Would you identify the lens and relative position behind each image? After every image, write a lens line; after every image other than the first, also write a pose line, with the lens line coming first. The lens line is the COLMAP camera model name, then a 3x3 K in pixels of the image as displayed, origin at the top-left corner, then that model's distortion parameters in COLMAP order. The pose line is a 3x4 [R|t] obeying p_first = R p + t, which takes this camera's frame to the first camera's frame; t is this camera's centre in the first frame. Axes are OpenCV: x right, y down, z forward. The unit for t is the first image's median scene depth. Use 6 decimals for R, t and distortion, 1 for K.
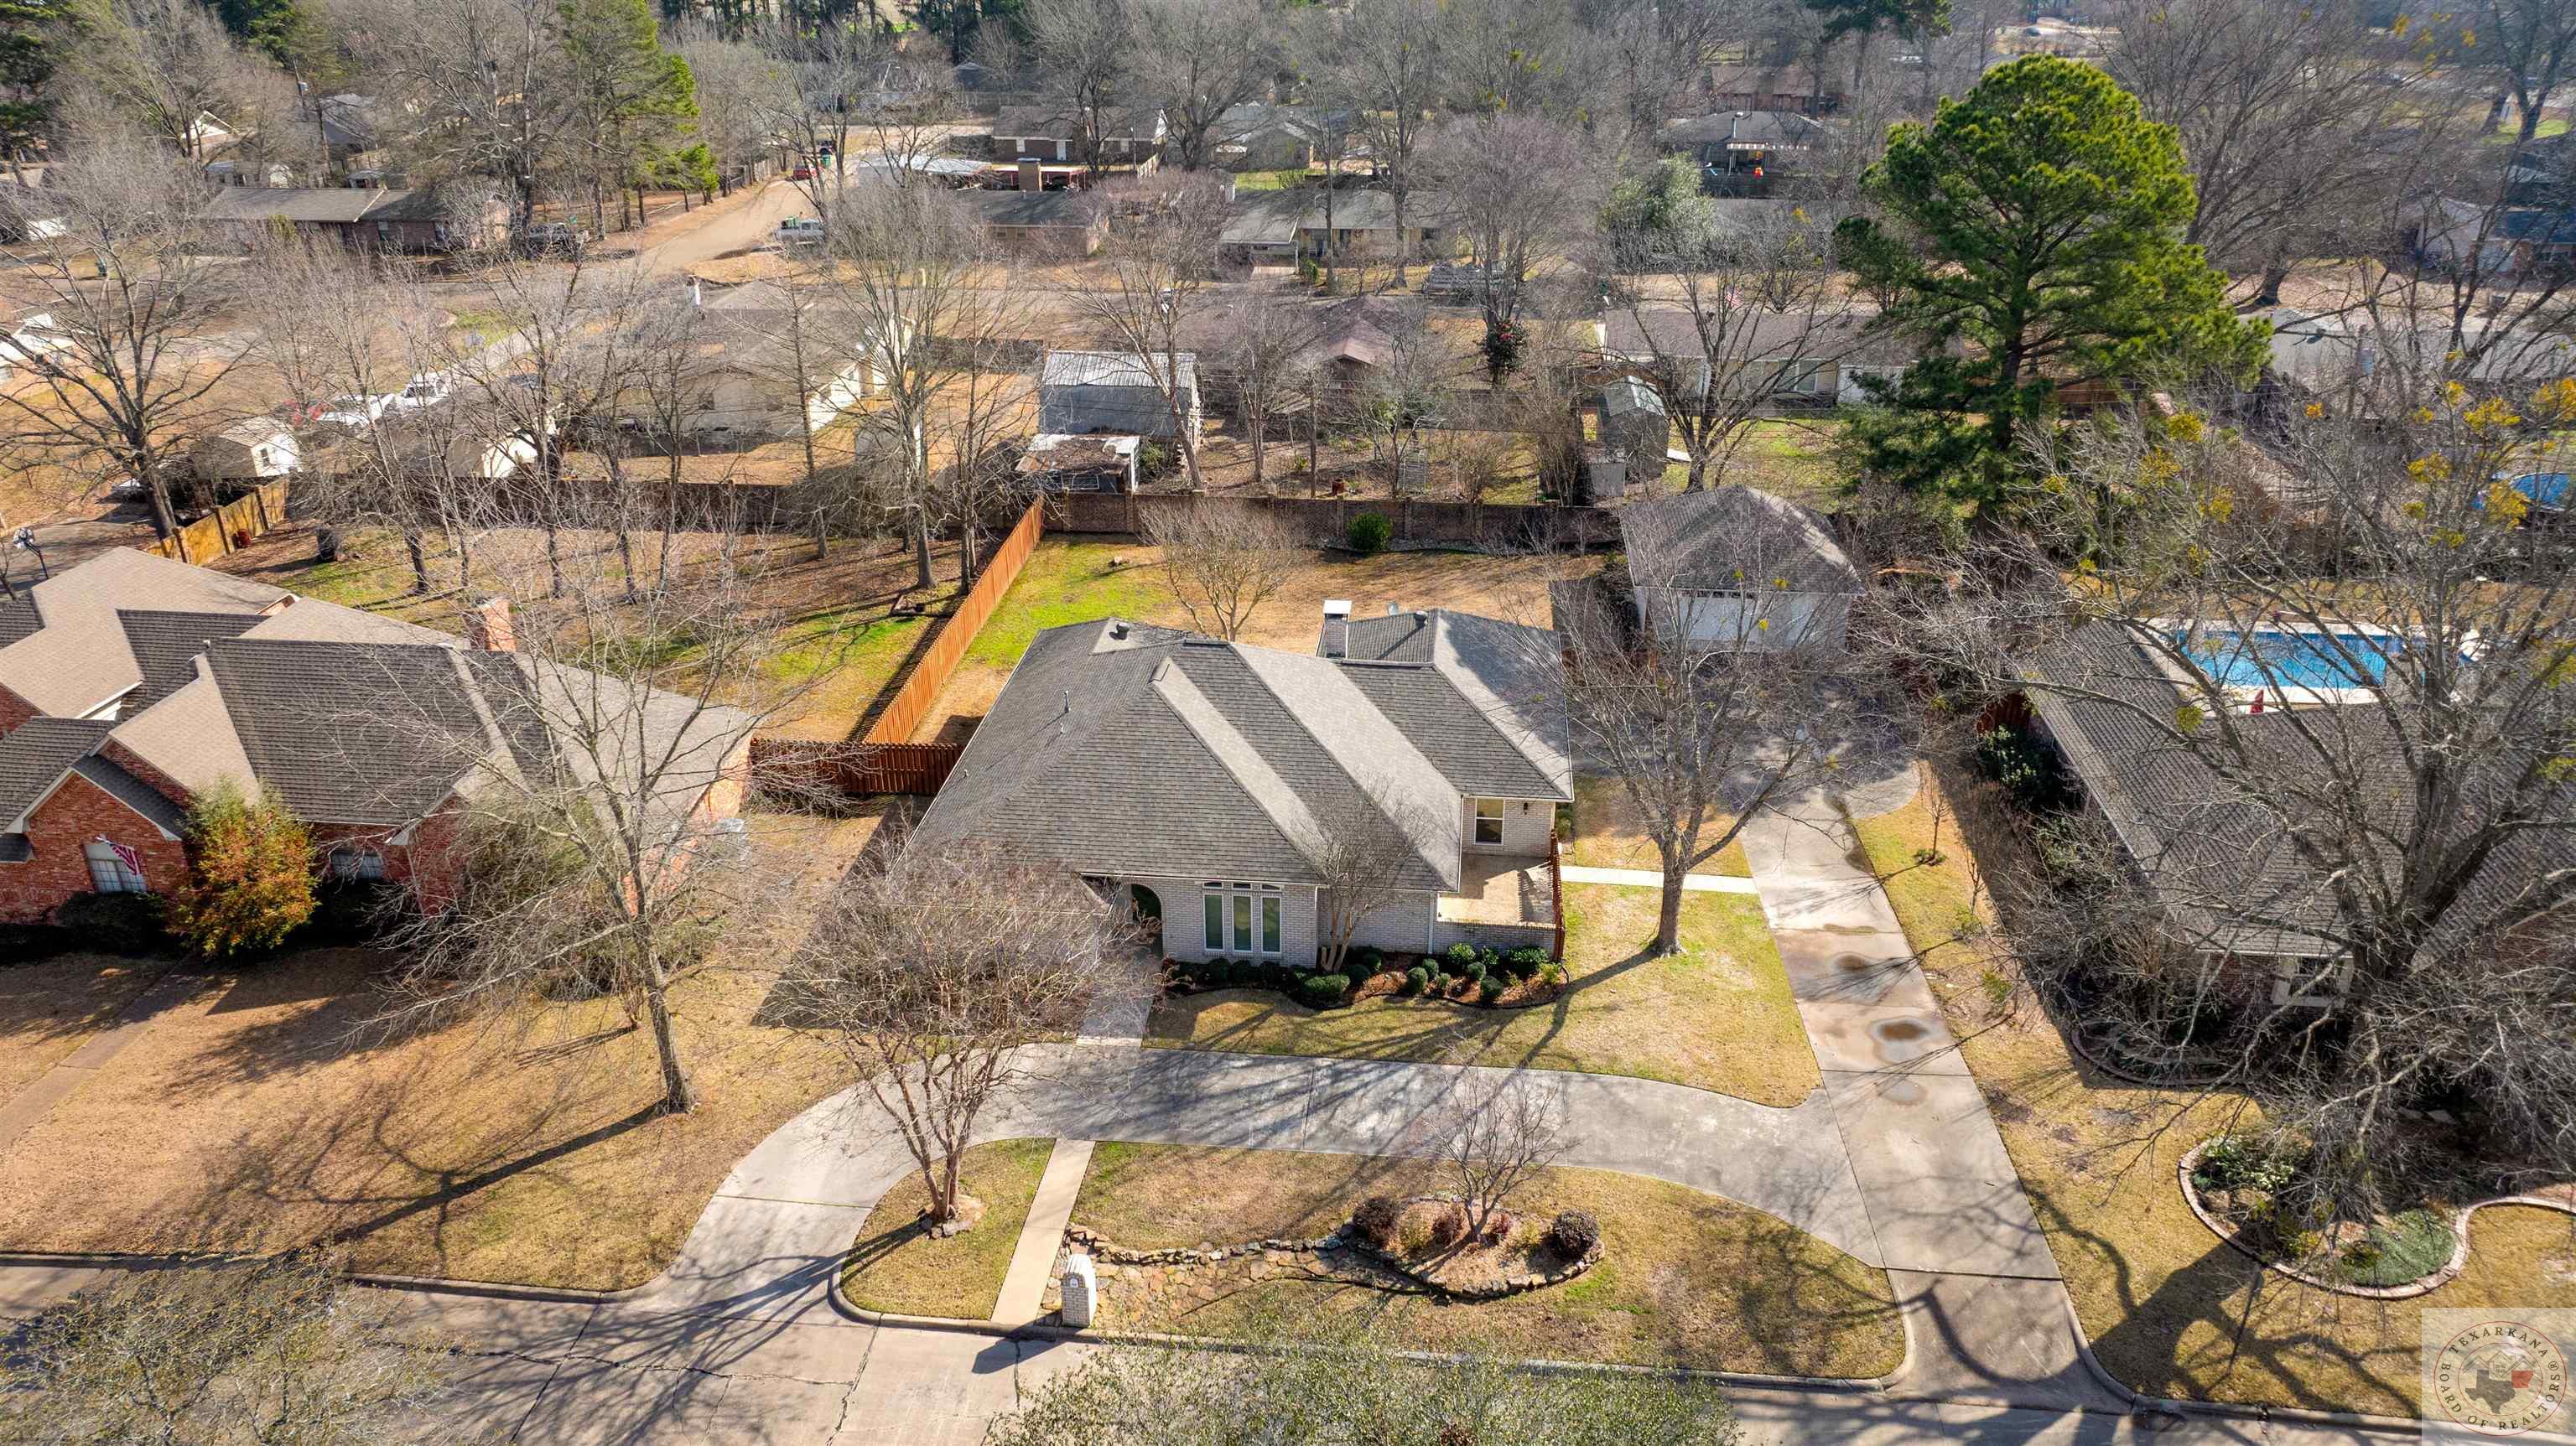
lens RADIAL K [[1834.0, 0, 1288.0], [0, 1834.0, 723.0], [0, 0, 1]] dist [-0.071908, 0.073105]
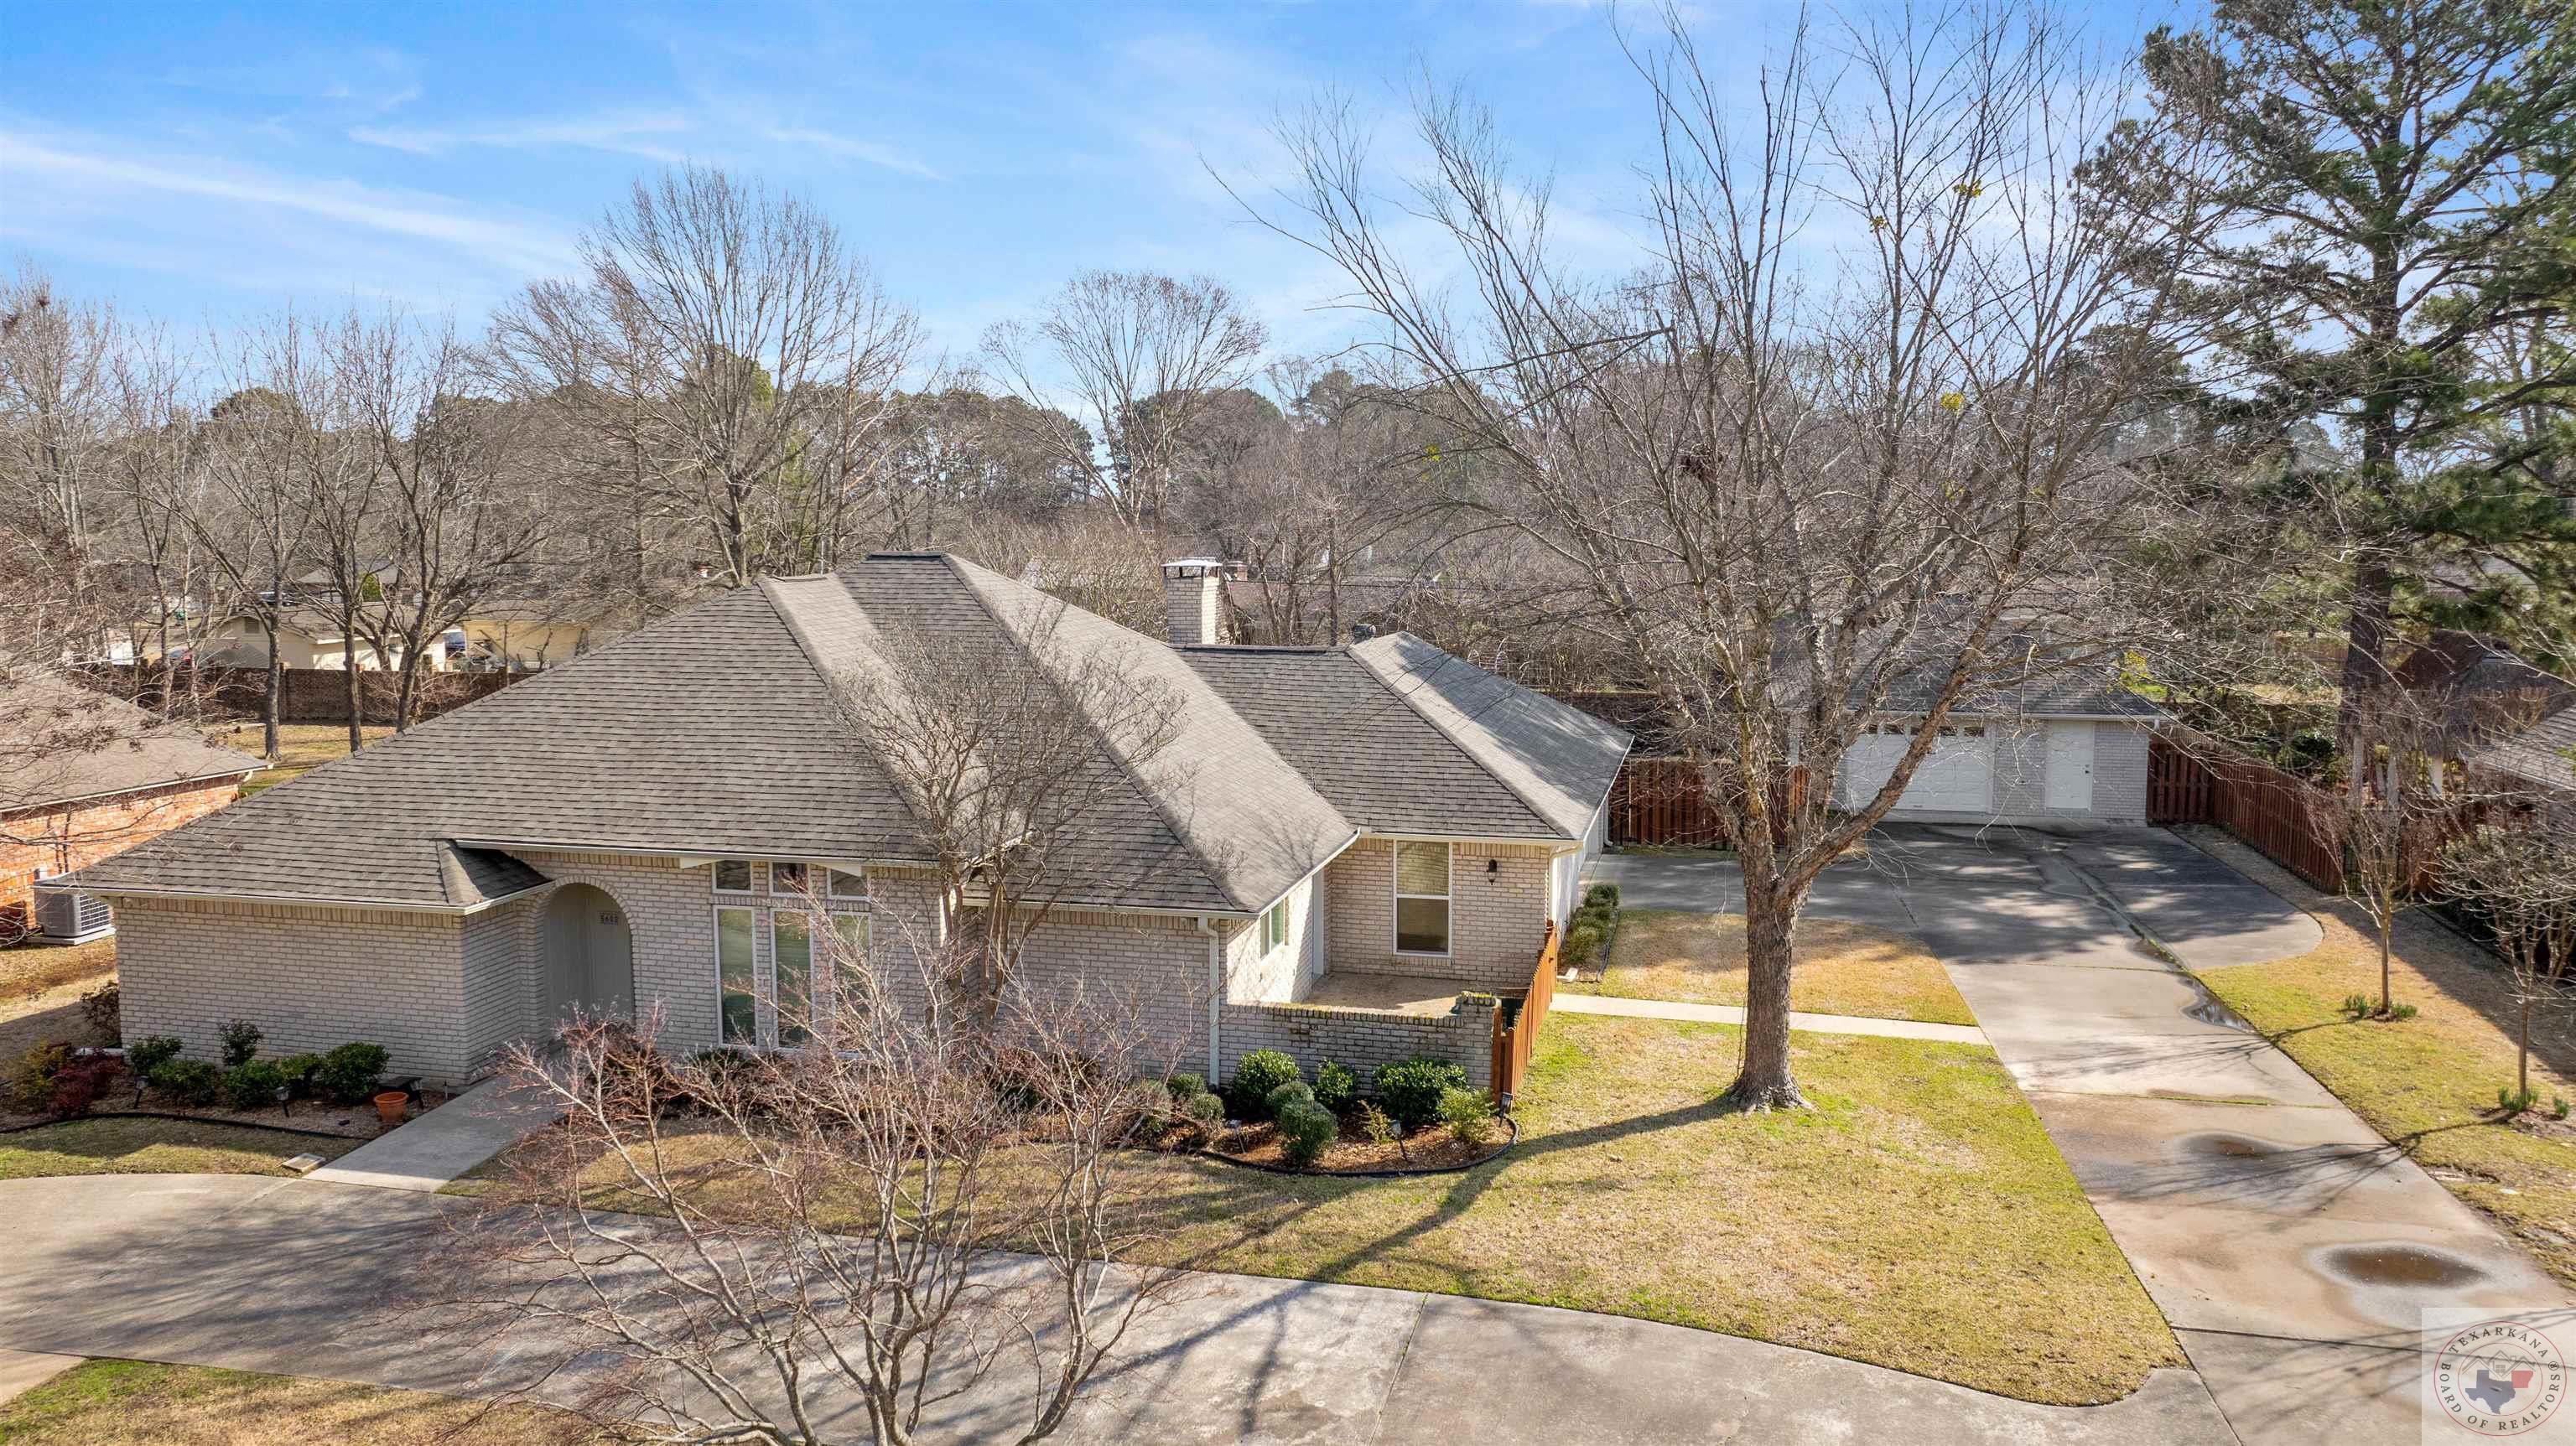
lens RADIAL K [[1834.0, 0, 1288.0], [0, 1834.0, 723.0], [0, 0, 1]] dist [-0.071908, 0.073105]
pose [[0.990048, 0.012785, -0.140148, 0.162792], [-0.055997, 0.949422, -0.308971, 0.185631], [0.129109, 0.313744, 0.940689, 0.584670]]
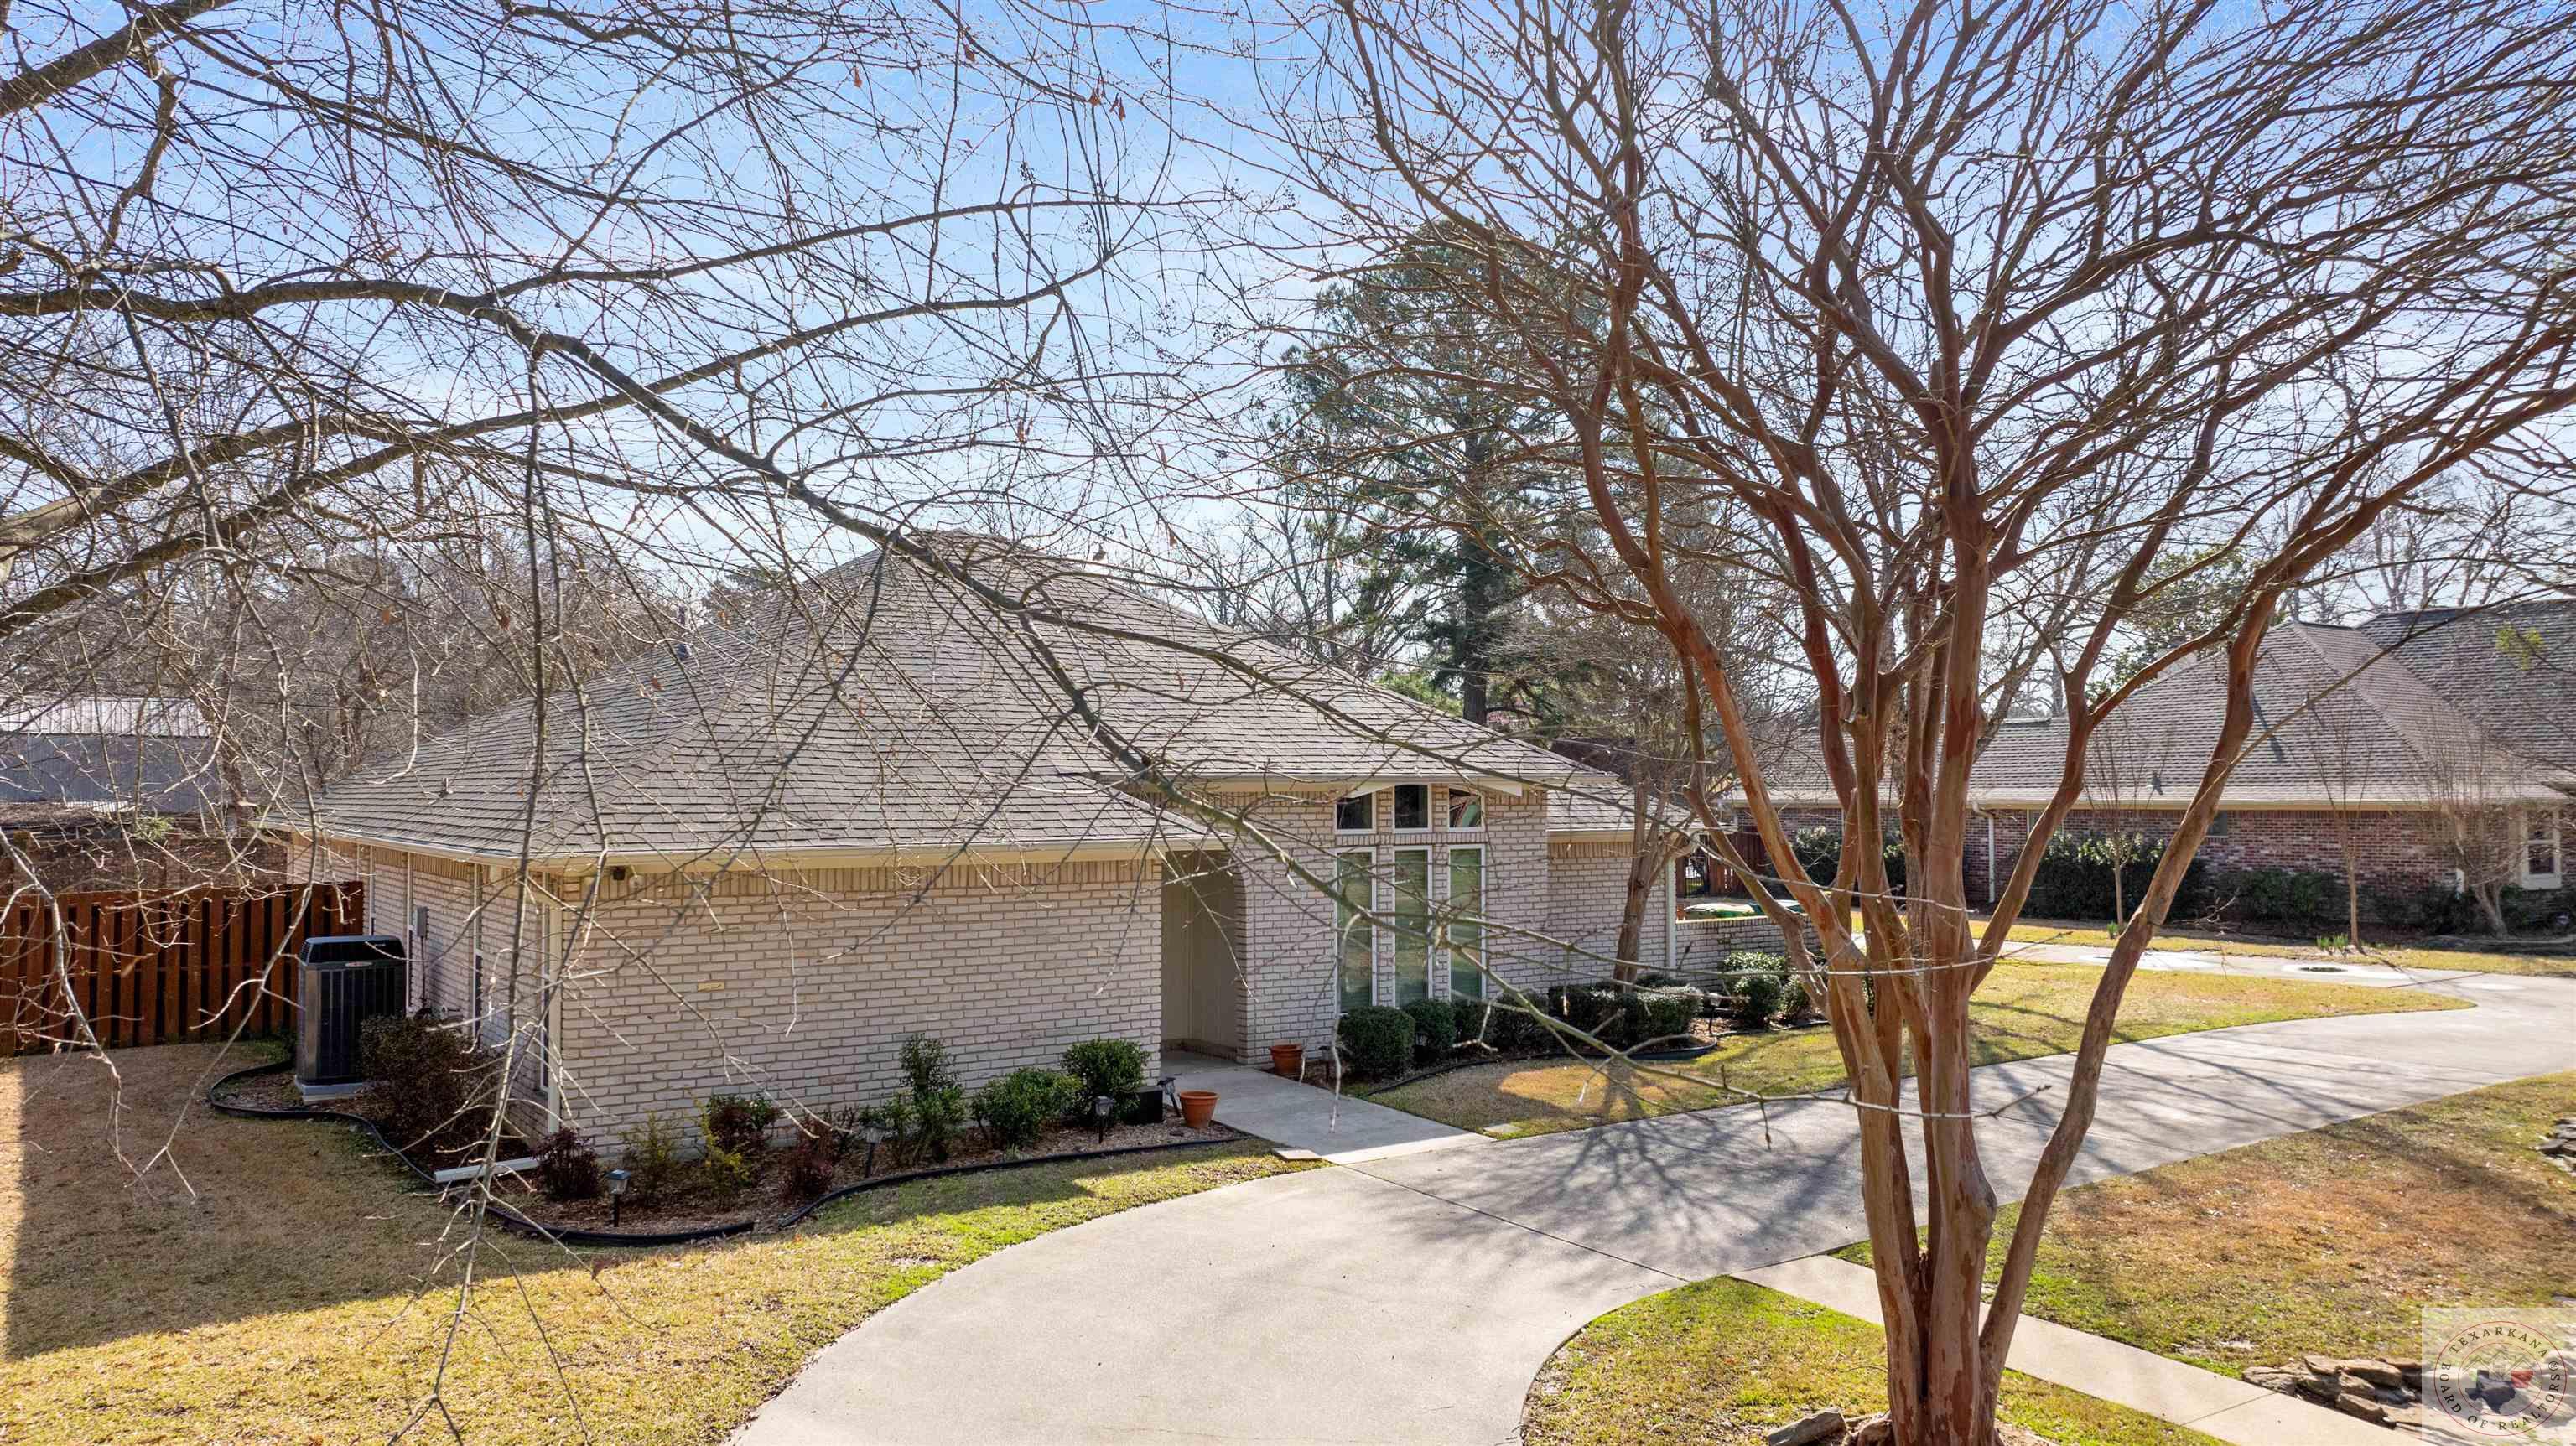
lens RADIAL K [[1834.0, 0, 1288.0], [0, 1834.0, 723.0], [0, 0, 1]] dist [-0.071908, 0.073105]
pose [[0.785750, 0.017218, 0.618305, -0.301762], [0.269397, 0.890297, -0.367146, 0.212146], [-0.556796, 0.455054, 0.694913, 0.737427]]
